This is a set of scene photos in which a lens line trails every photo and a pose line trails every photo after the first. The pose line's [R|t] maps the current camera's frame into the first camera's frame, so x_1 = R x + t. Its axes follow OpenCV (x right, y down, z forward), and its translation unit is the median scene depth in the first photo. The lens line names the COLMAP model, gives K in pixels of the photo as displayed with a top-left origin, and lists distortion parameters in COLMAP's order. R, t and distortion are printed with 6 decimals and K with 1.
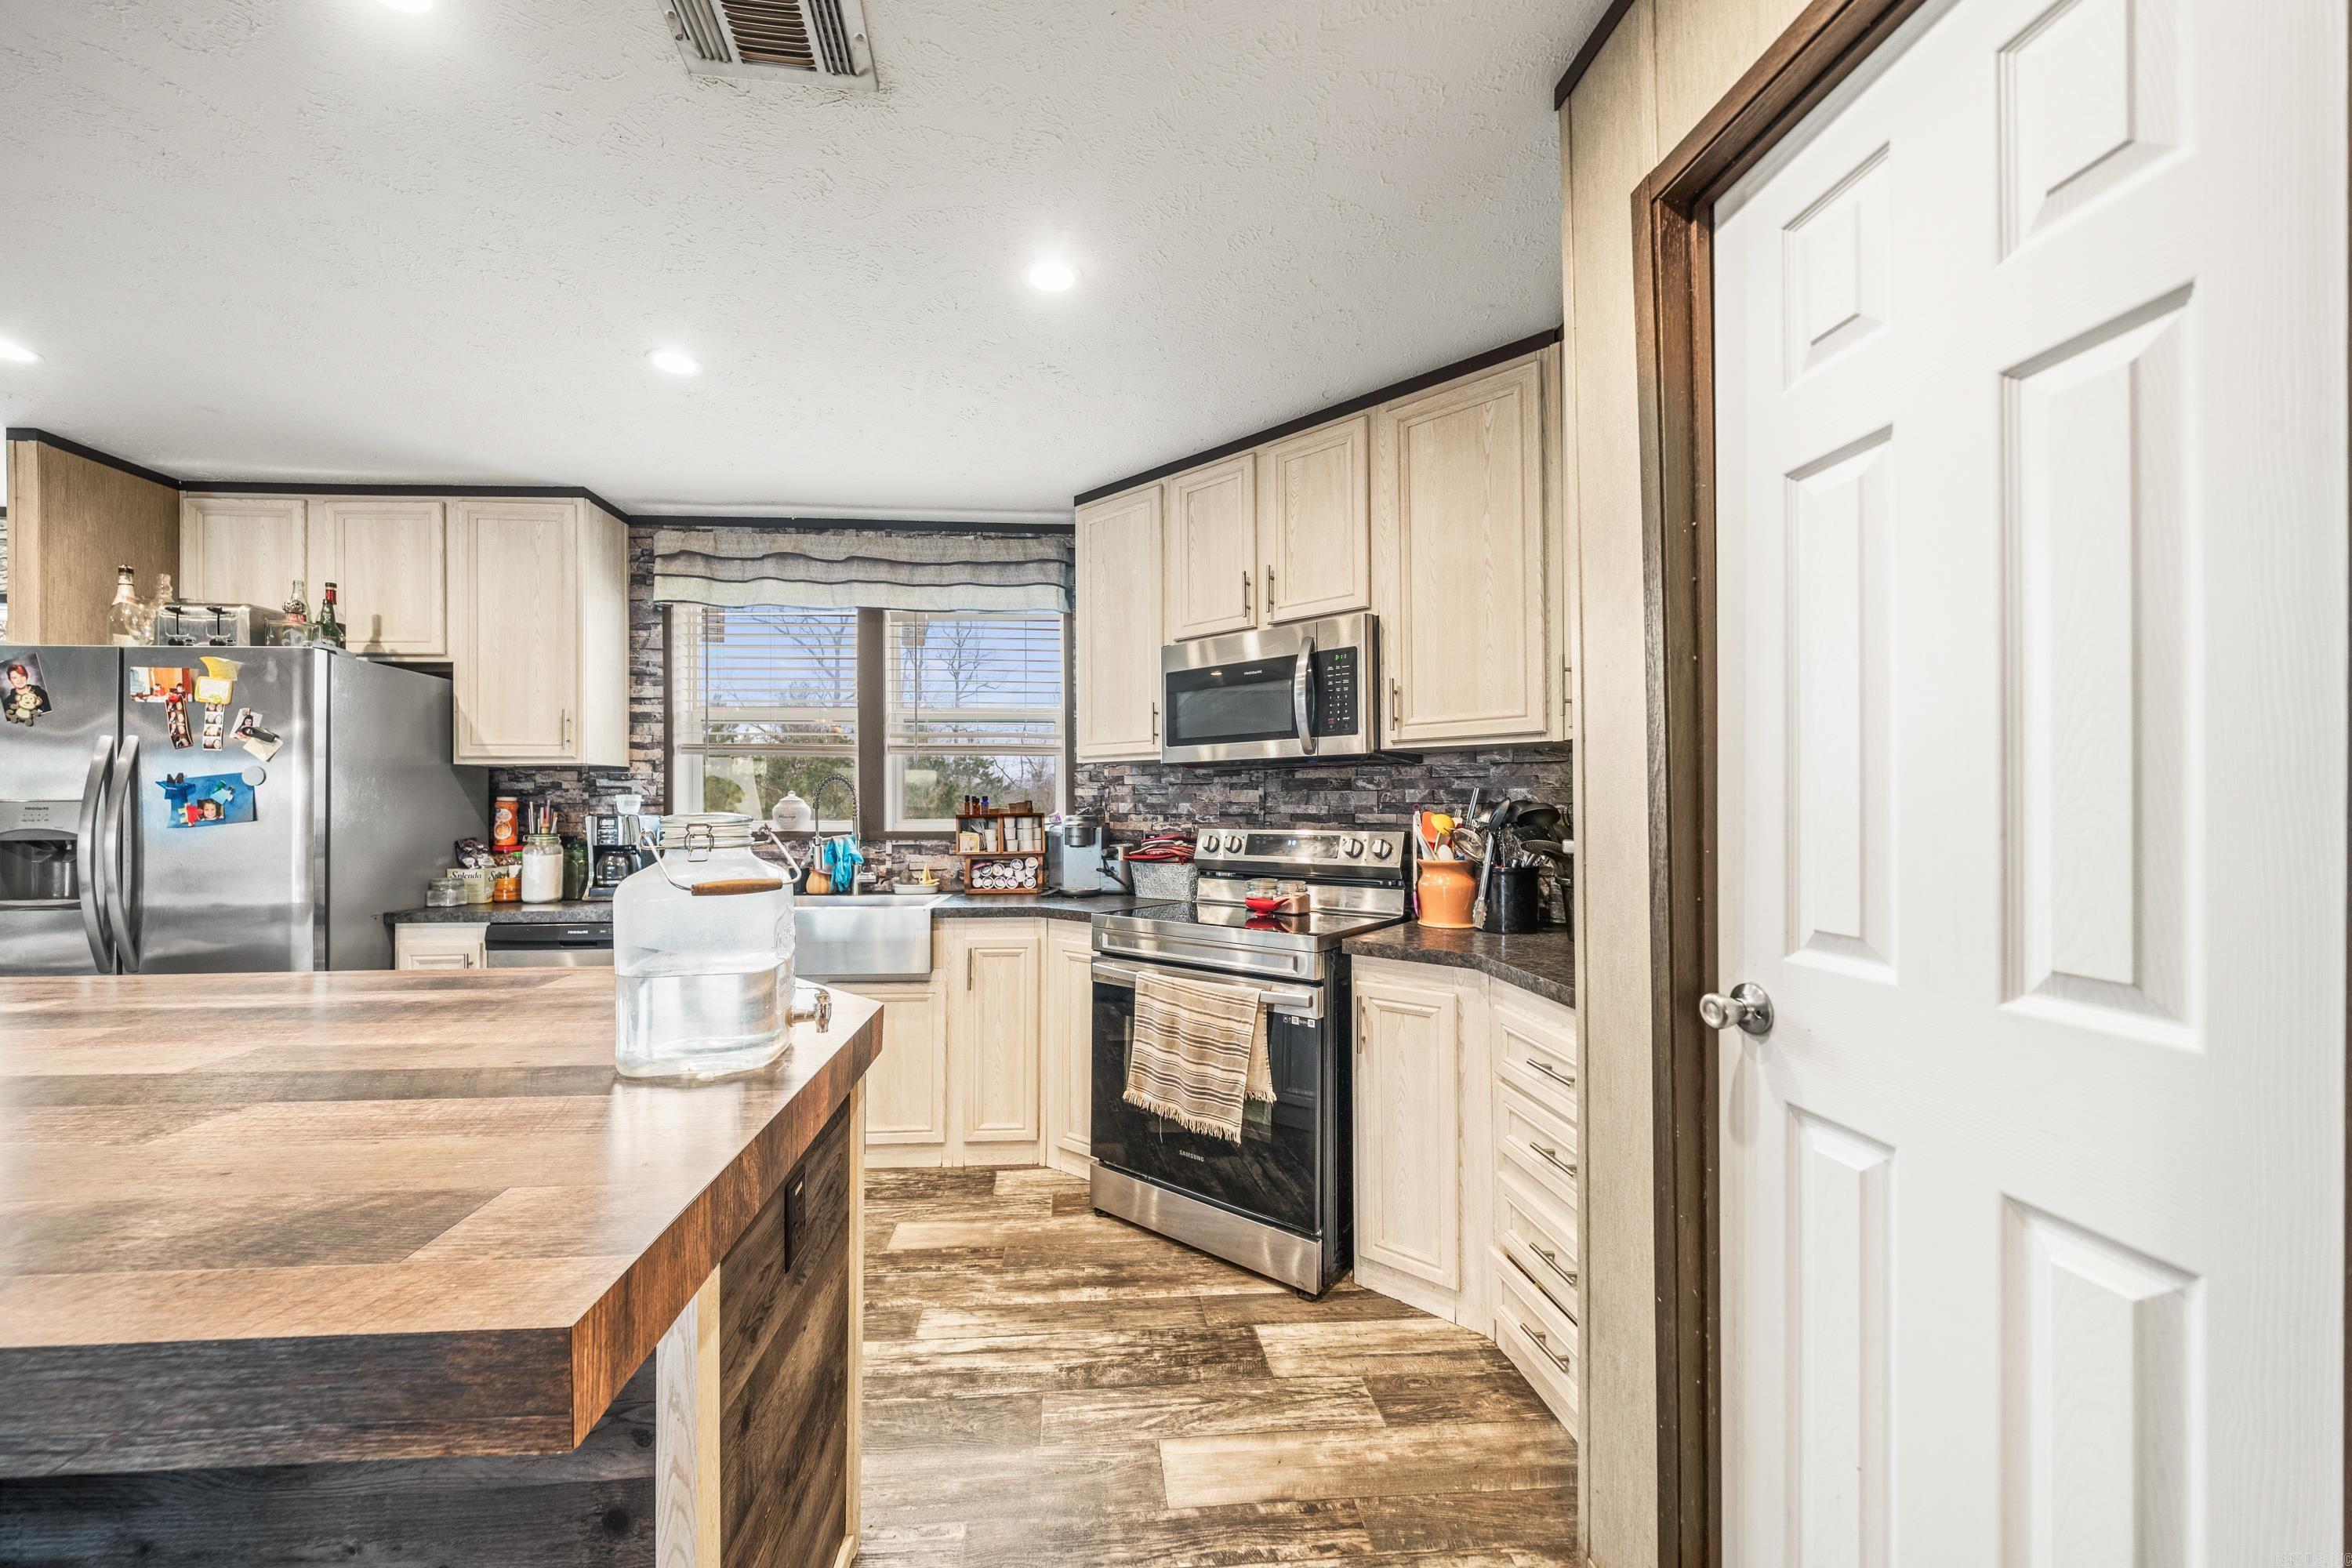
lens RADIAL K [[823.6, 0, 1132.8], [0, 823.6, 805.8], [0, 0, 1]] dist [-0.004611, 0.000358]
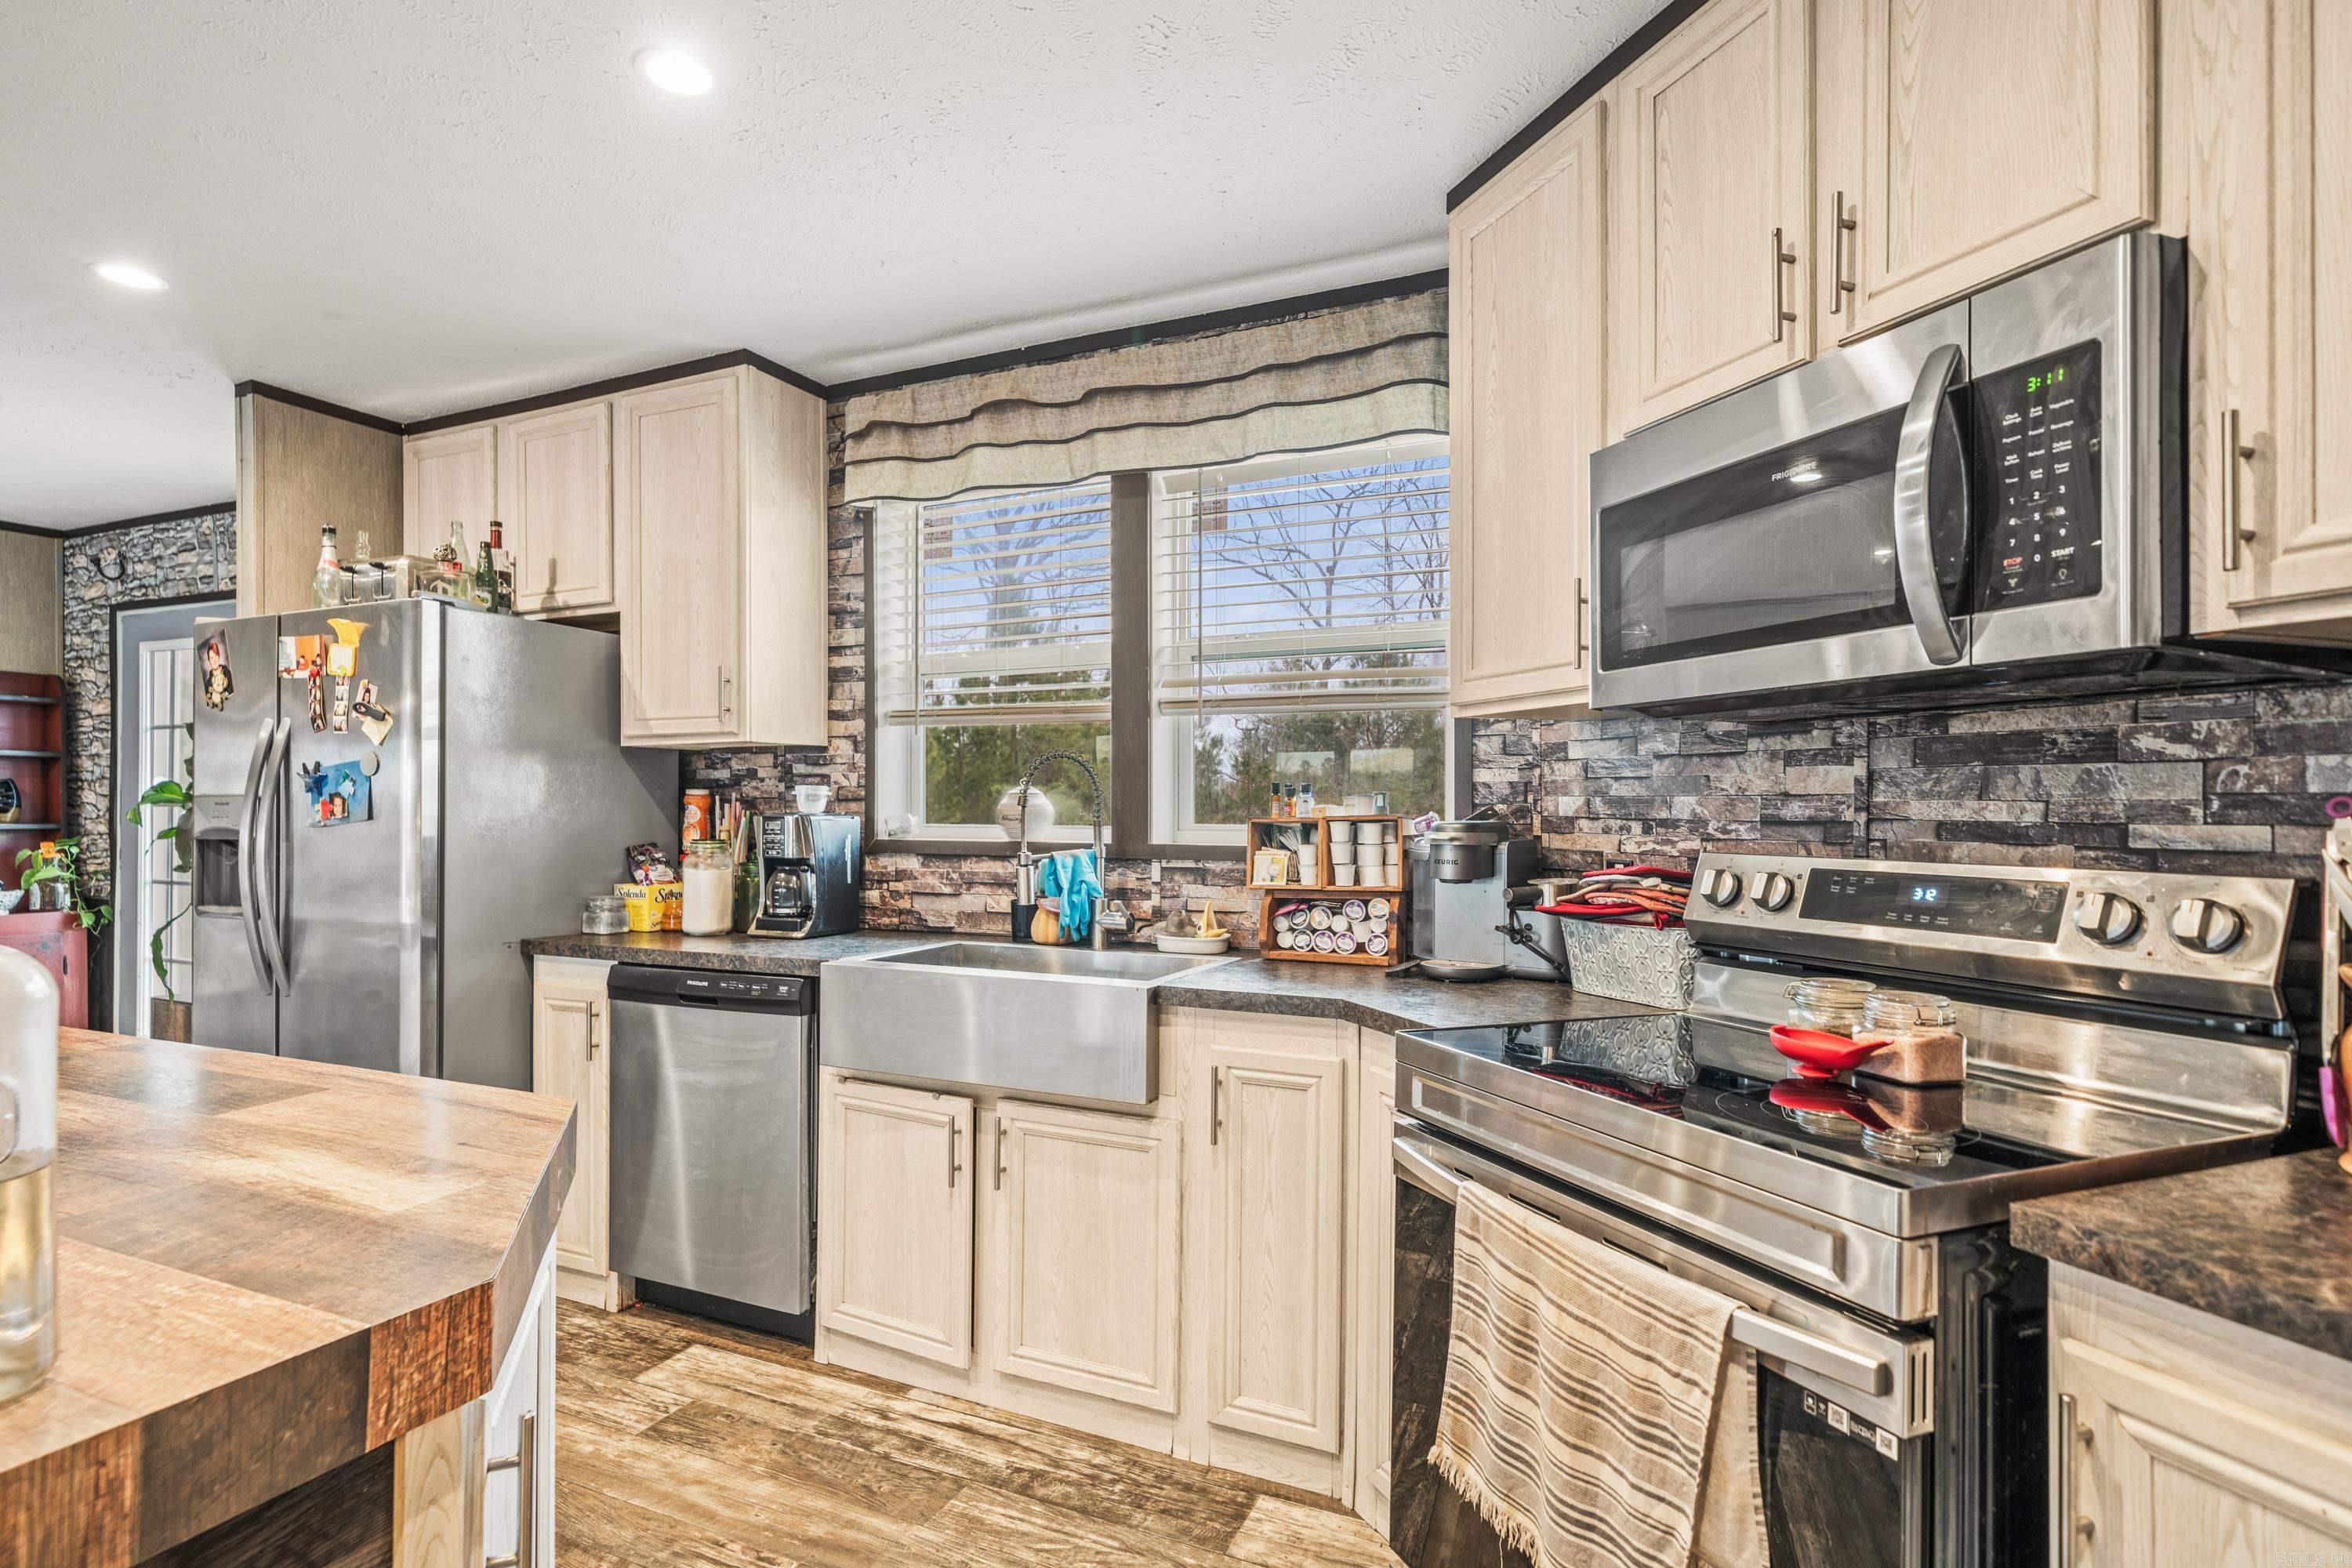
lens RADIAL K [[1151.3, 0, 1170.5], [0, 1151.3, 809.3], [0, 0, 1]] dist [0.004039, -0.000865]
pose [[0.879311, 0.004037, -0.476232, 0.140507], [-0.001016, 0.999978, 0.006601, 0.000055], [0.476248, -0.005321, 0.879295, 0.340680]]
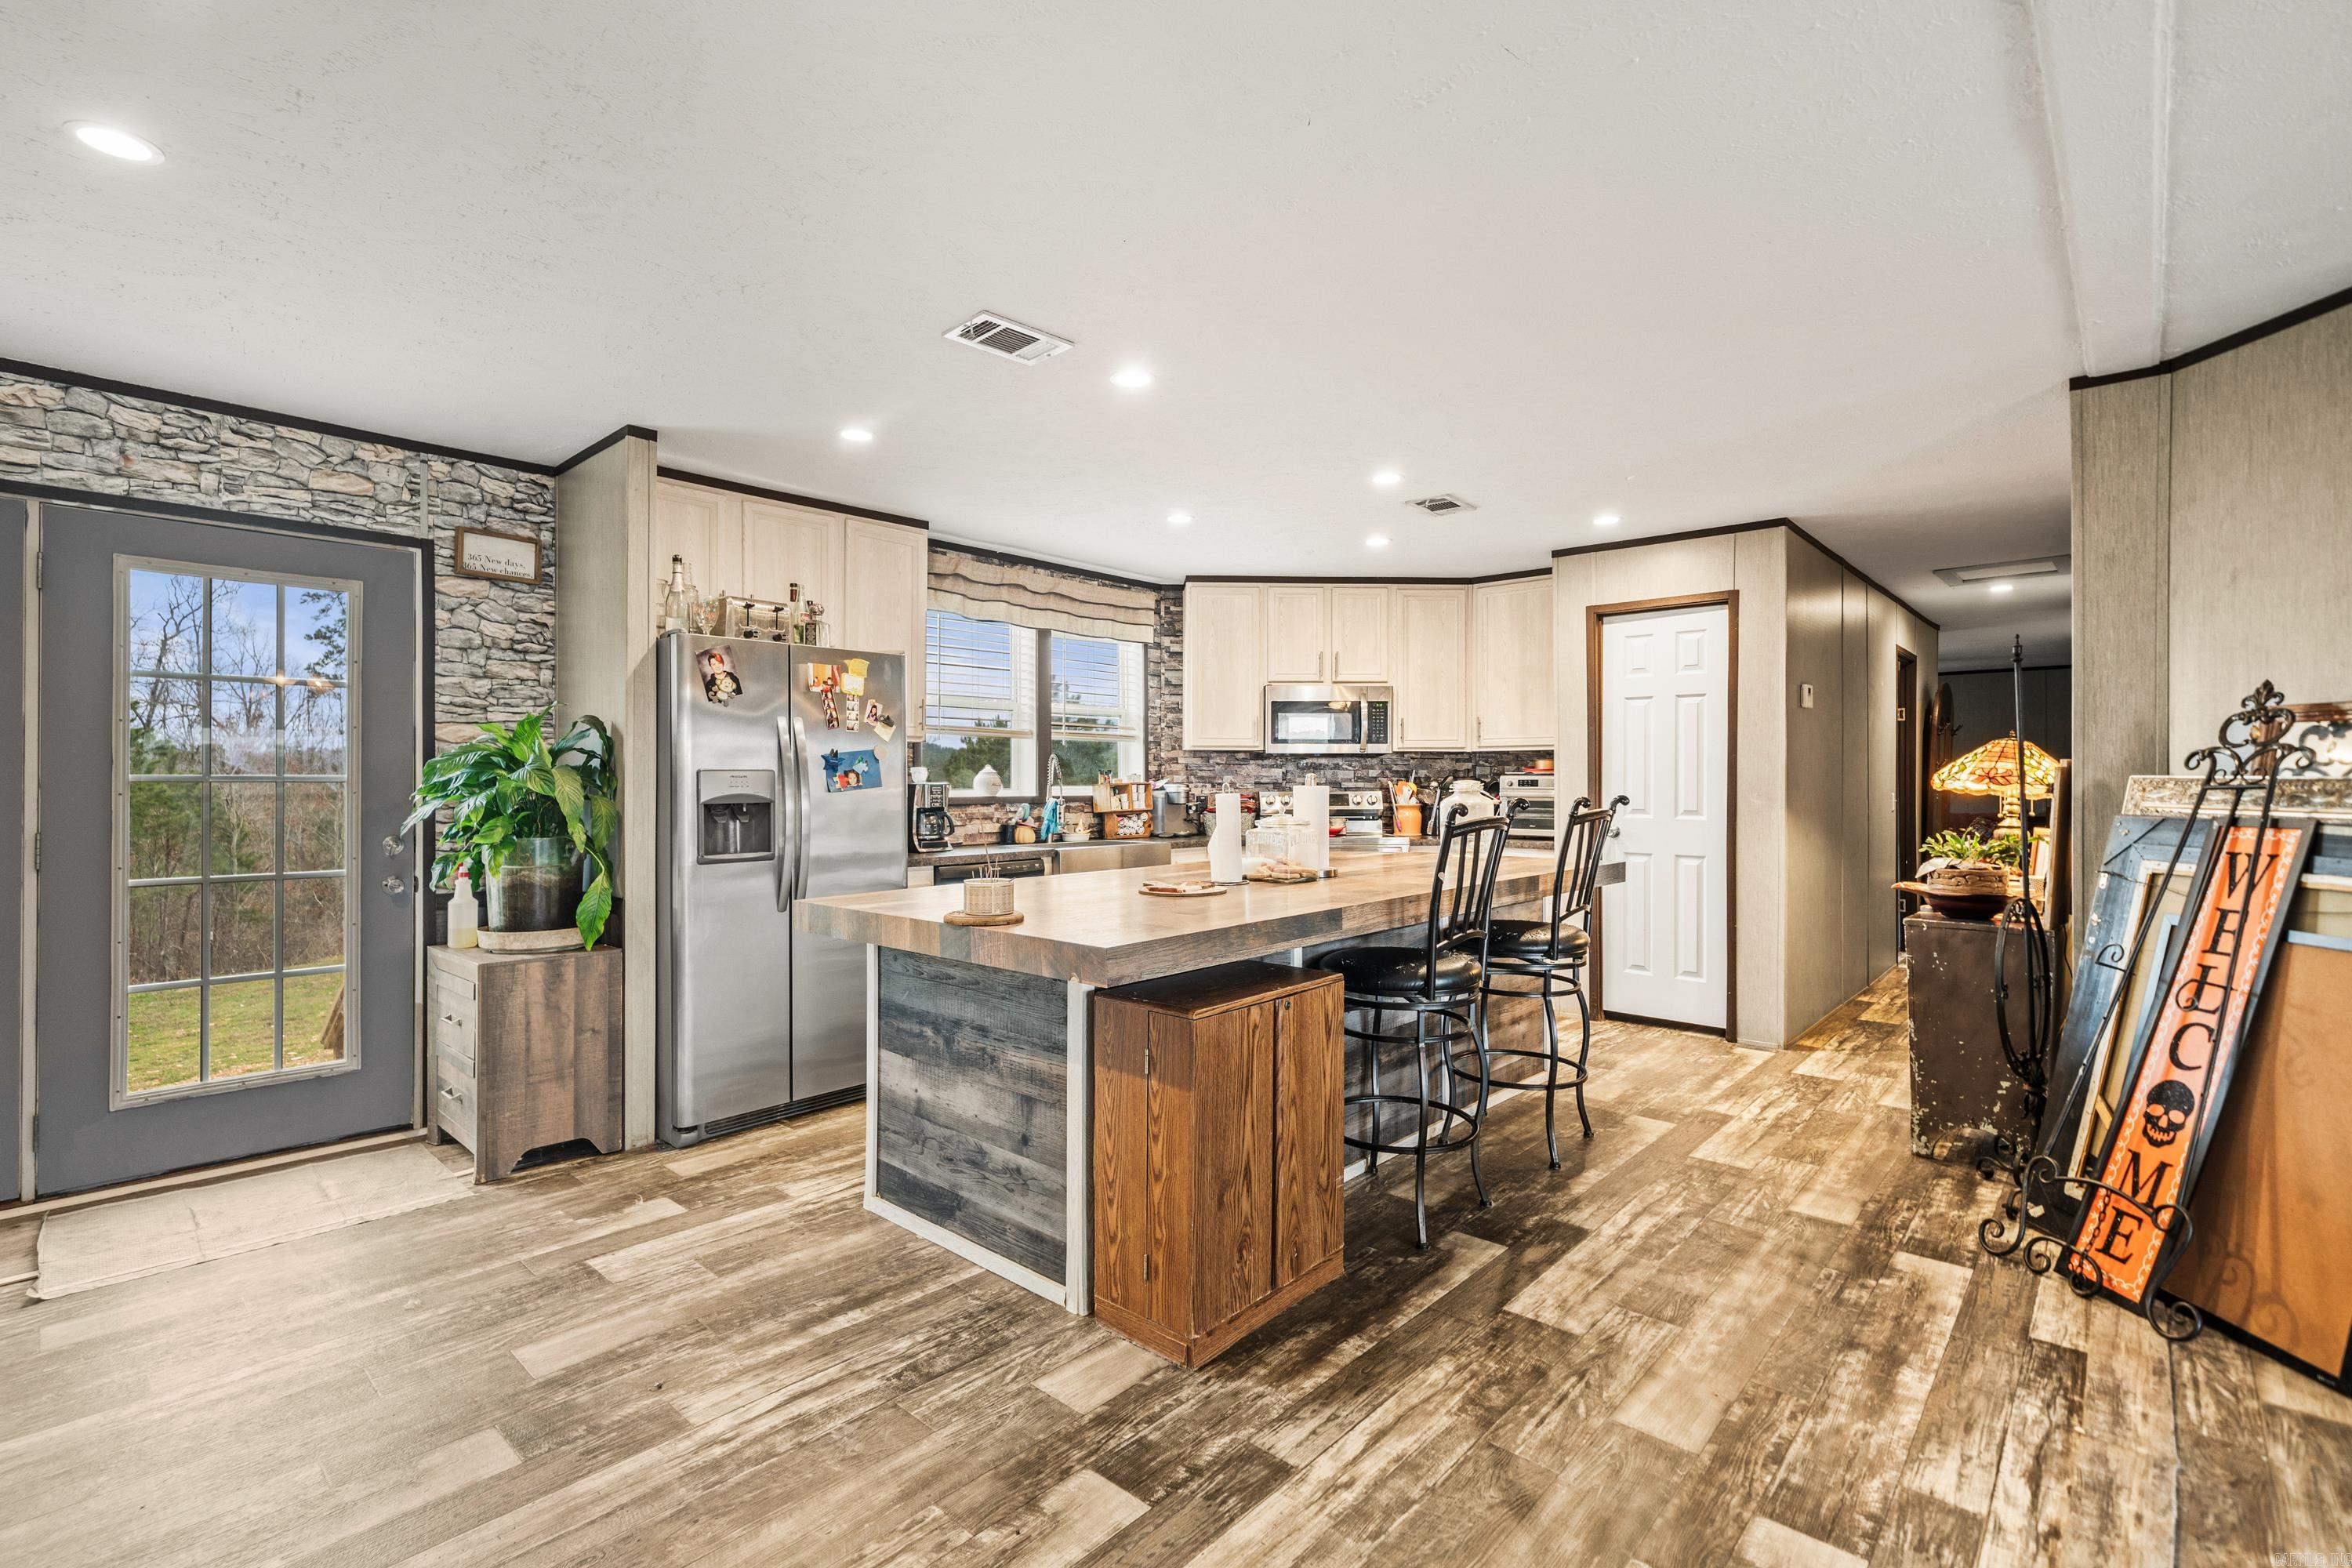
lens RADIAL K [[1068.1, 0, 1168.7], [0, 1068.1, 776.3], [0, 0, 1]] dist [-0.002376, 0.001533]
pose [[0.724675, 0.005326, 0.689070, -1.713855], [-0.004781, 0.999985, -0.002701, 0.003862], [-0.689074, -0.001337, 0.724690, -0.487864]]
